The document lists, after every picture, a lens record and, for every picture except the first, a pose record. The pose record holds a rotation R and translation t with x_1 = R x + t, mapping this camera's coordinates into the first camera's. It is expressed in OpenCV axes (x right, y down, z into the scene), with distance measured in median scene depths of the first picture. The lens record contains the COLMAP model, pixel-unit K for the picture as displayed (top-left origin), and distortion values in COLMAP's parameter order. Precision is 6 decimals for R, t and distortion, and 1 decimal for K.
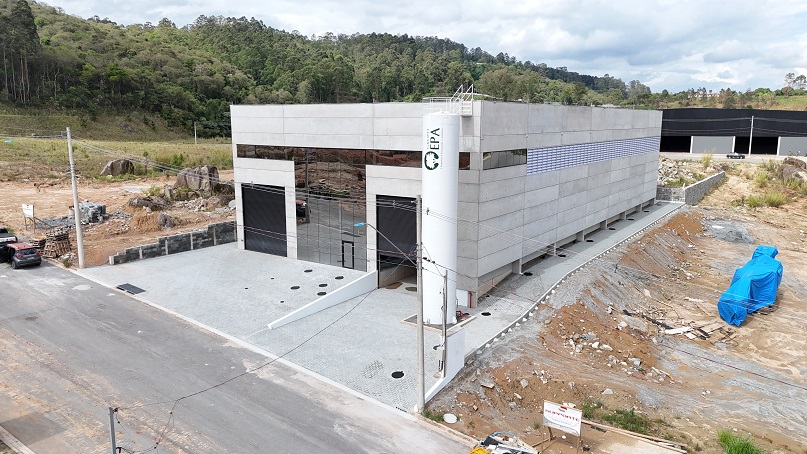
lens RADIAL K [[591.1, 0, 402.2], [0, 591.1, 224.0], [0, 0, 1]] dist [0.068913, -0.064913]
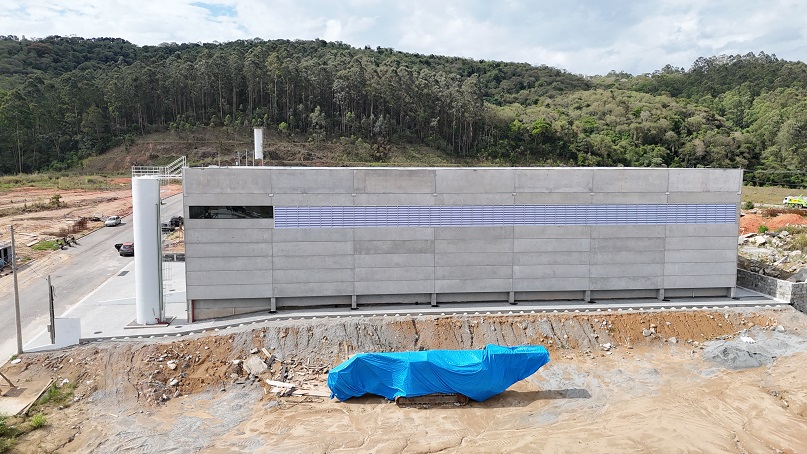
lens RADIAL K [[591.1, 0, 402.2], [0, 591.1, 224.0], [0, 0, 1]] dist [0.068913, -0.064913]
pose [[0.667094, 0.078100, -0.740868, 1.224605], [-0.130777, 0.991323, -0.013253, -0.104633], [0.733405, 0.105729, 0.671519, 0.378695]]
